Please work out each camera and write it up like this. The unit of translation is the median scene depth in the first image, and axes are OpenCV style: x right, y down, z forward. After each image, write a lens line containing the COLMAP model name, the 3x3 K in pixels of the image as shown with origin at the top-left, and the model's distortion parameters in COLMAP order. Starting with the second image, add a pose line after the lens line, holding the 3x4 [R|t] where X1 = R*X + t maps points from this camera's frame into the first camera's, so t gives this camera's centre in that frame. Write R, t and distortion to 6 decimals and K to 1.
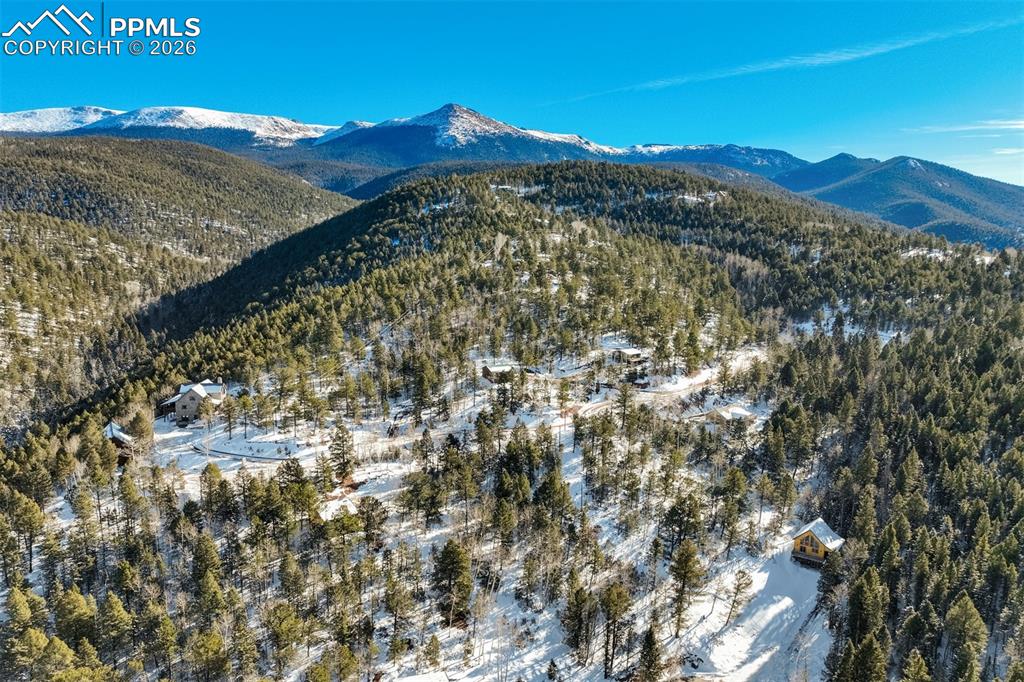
lens RADIAL K [[710.0, 0, 514.0], [0, 710.0, 367.7], [0, 0, 1]] dist [0.000998, 0.006015]
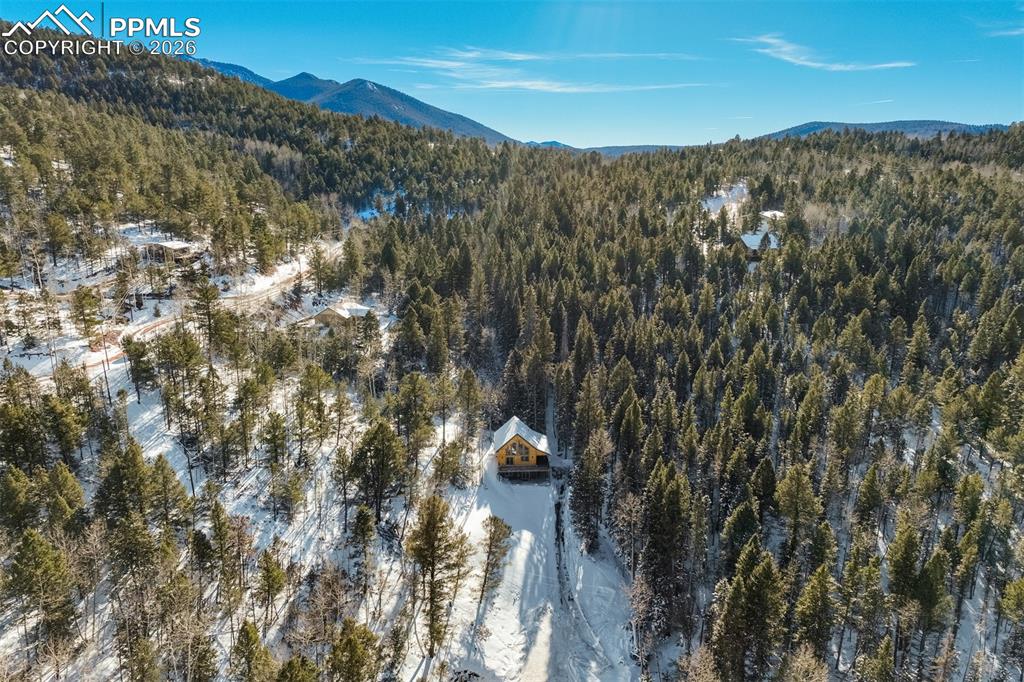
lens RADIAL K [[710.0, 0, 514.0], [0, 710.0, 367.7], [0, 0, 1]] dist [0.000998, 0.006015]
pose [[0.764783, -0.179697, 0.618721, -0.026856], [0.120062, 0.983245, 0.137162, 0.040491], [-0.633003, -0.030614, 0.773544, 0.303893]]
